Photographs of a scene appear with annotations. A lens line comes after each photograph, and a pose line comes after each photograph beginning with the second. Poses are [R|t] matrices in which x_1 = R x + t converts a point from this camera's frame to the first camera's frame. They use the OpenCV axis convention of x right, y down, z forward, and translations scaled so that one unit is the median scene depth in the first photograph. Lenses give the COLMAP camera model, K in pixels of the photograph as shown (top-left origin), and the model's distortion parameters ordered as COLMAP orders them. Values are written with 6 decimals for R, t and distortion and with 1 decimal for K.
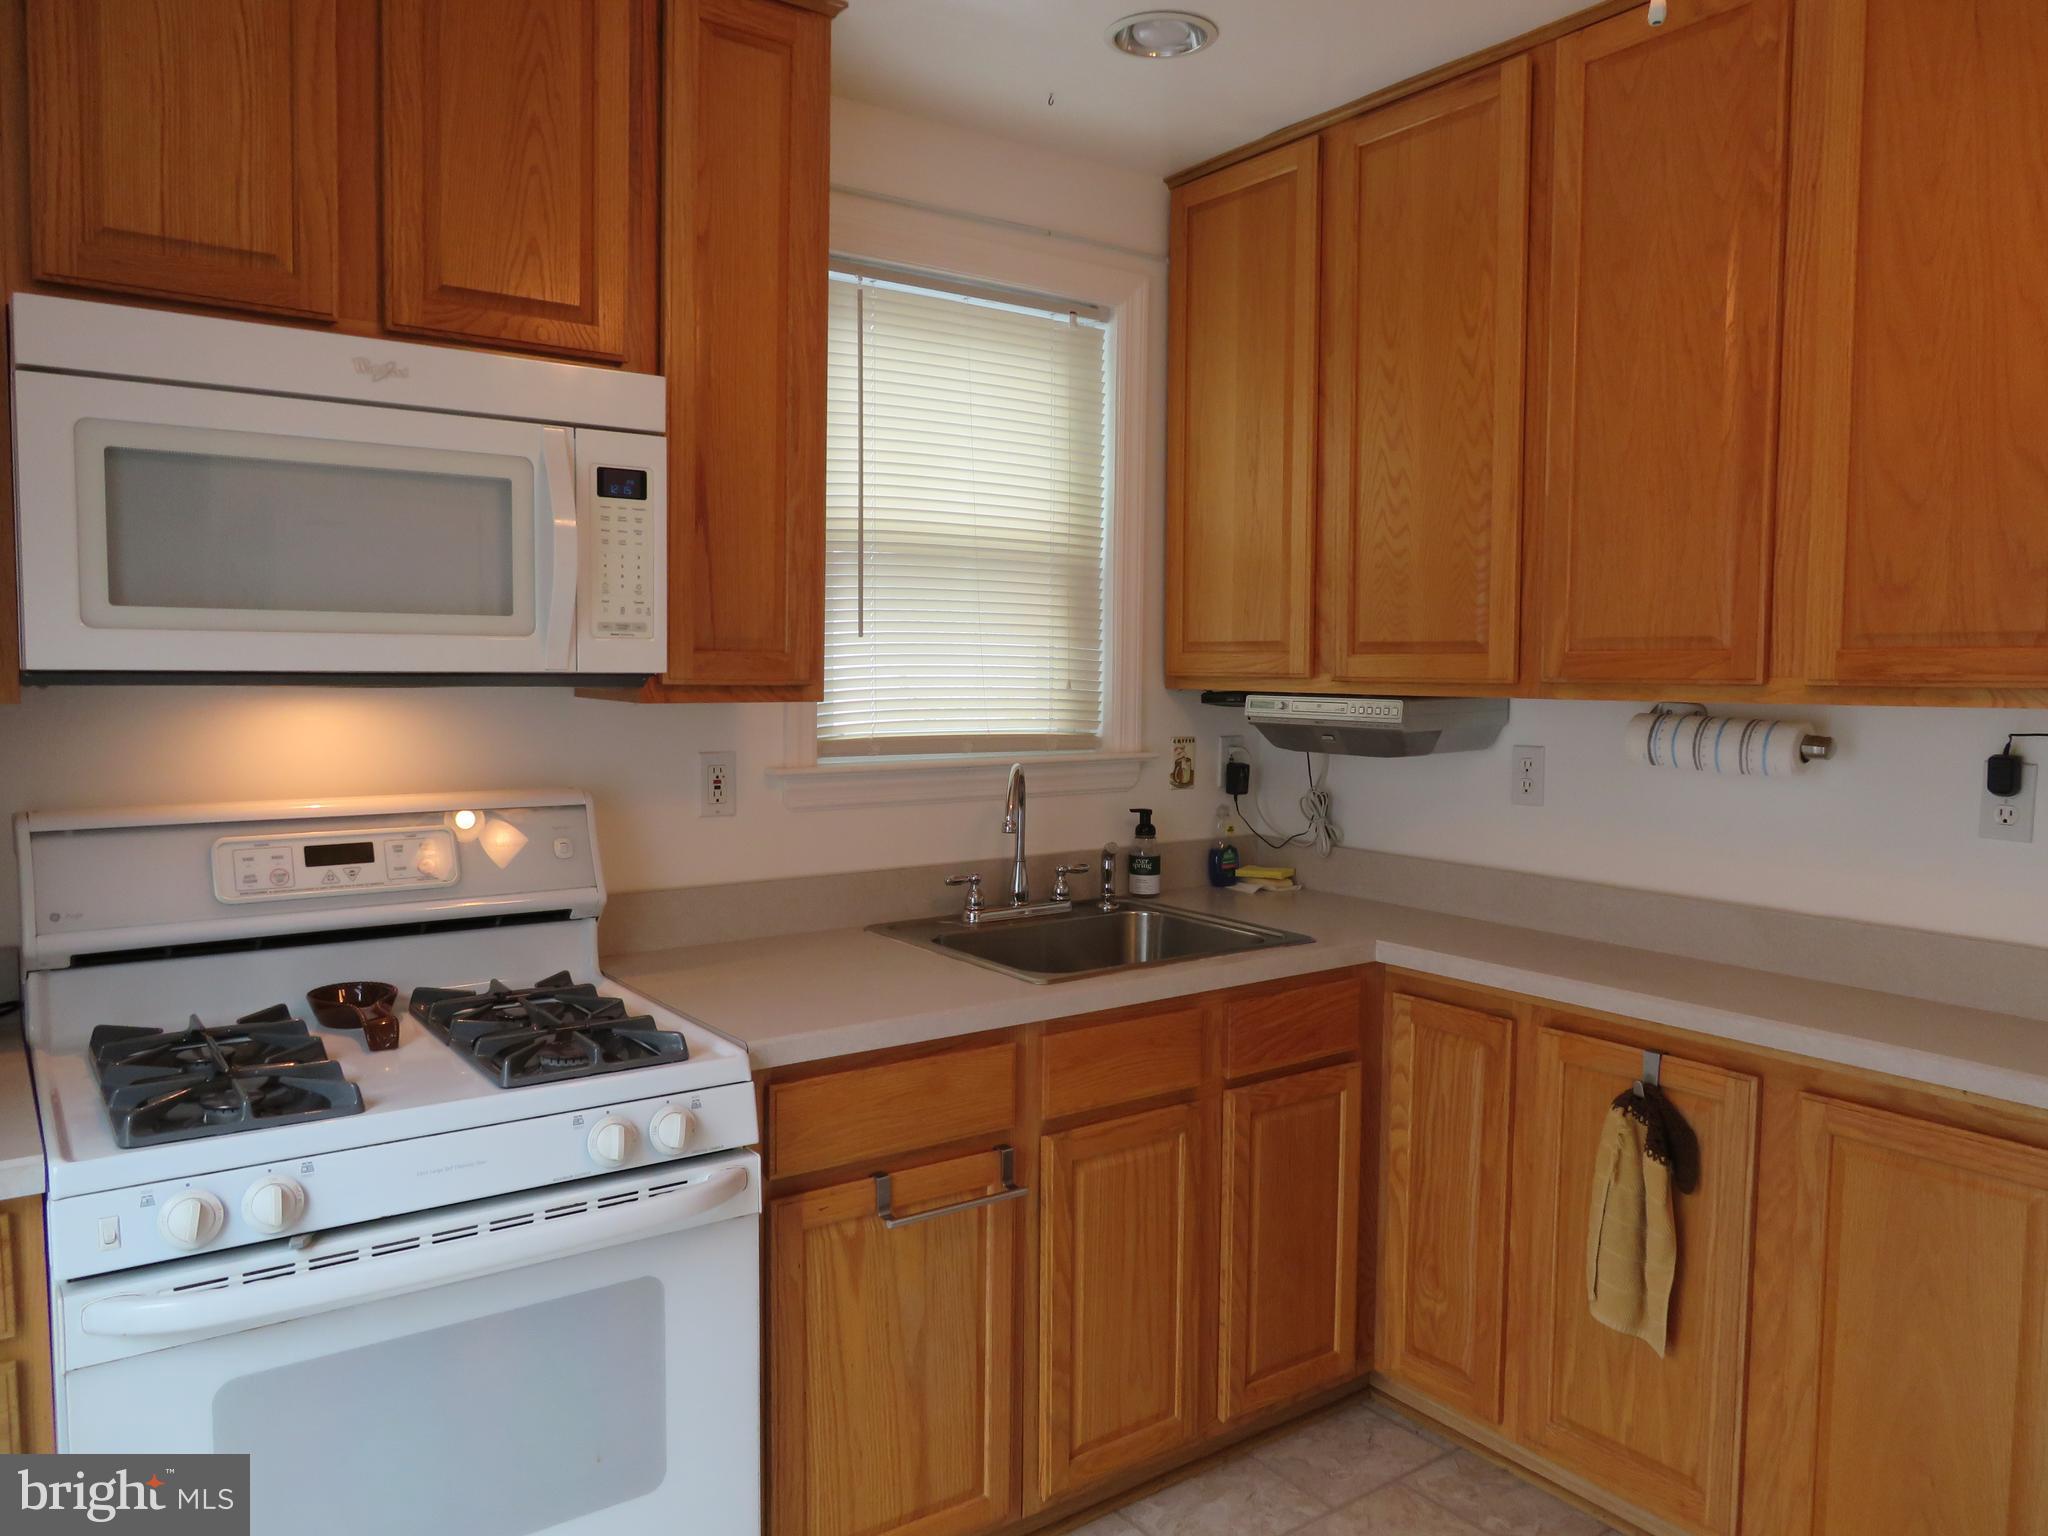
lens RADIAL K [[1470.1, 0, 1023.6], [0, 1470.1, 767.6], [0, 0, 1]] dist [-0.013097, 0.008387]
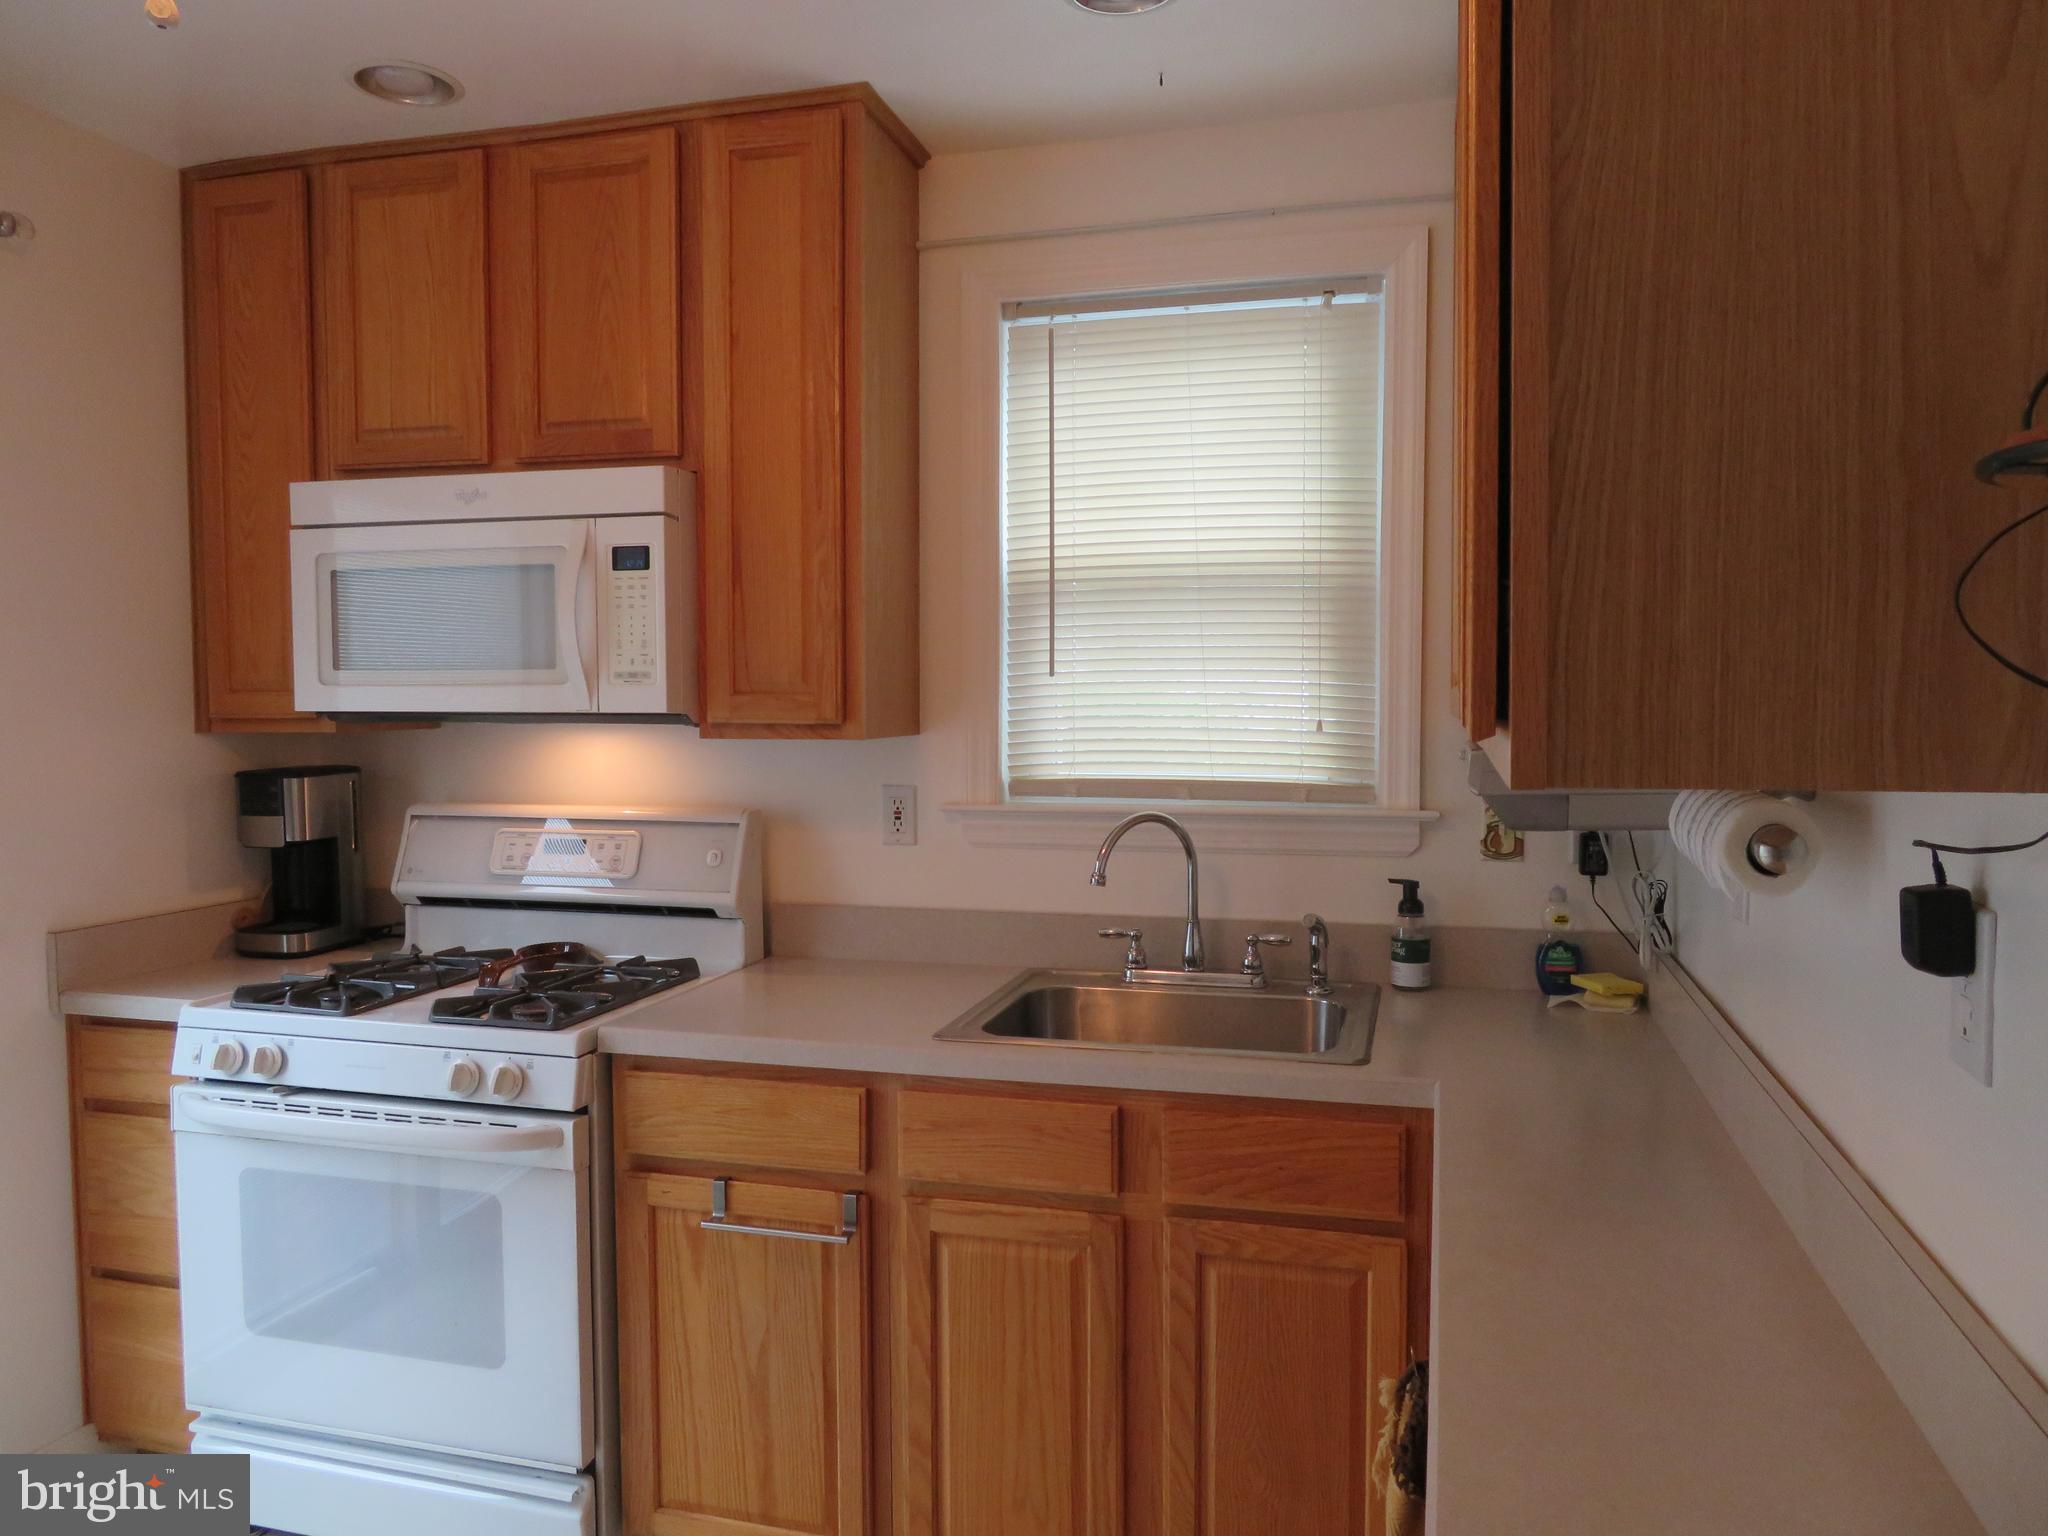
lens RADIAL K [[1470.1, 0, 1032.9], [0, 1470.1, 768.3], [0, 0, 1]] dist [-0.013097, 0.008387]
pose [[0.618291, 0.028718, -0.785424, 0.855335], [-0.049500, 0.998771, -0.002448, -0.030816], [0.784389, 0.040392, 0.618953, 0.487953]]
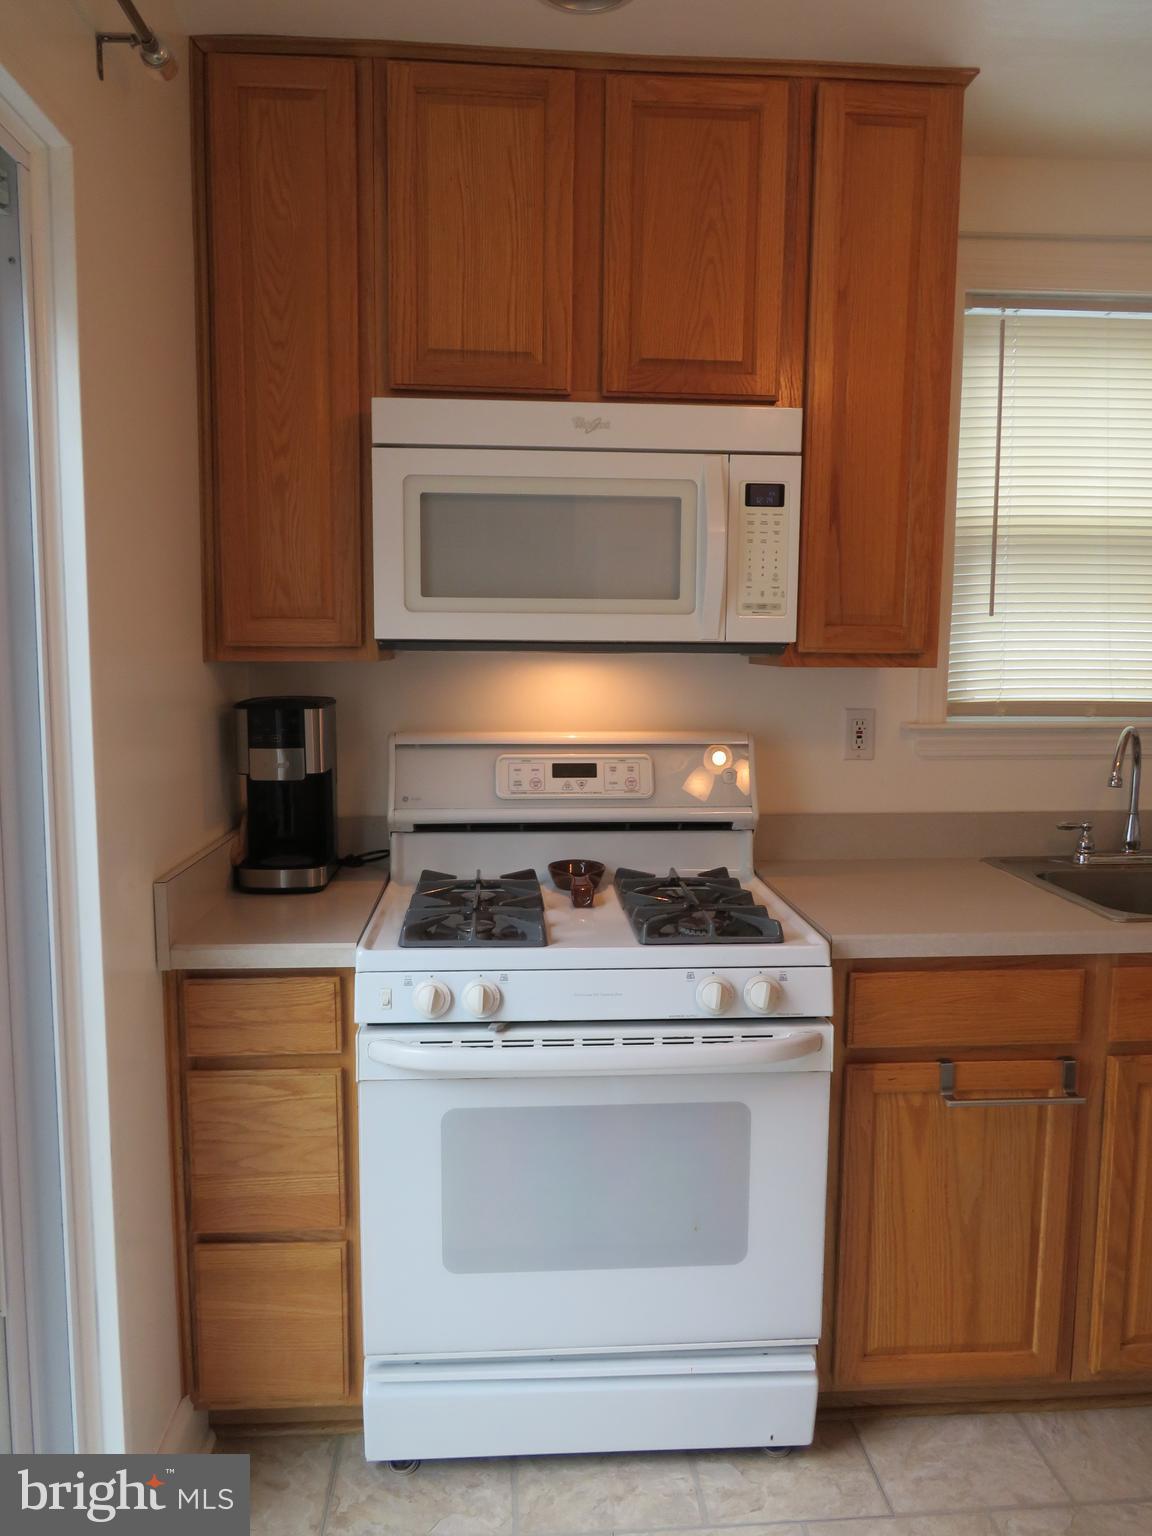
lens RADIAL K [[1102.6, 0, 576.4], [0, 1102.6, 770.2], [0, 0, 1]] dist [-0.013097, 0.008387]
pose [[0.847306, 0.053499, -0.528404, 0.106218], [-0.035459, 0.998392, 0.044225, 0.010836], [0.529921, -0.018736, 0.847840, 0.080865]]
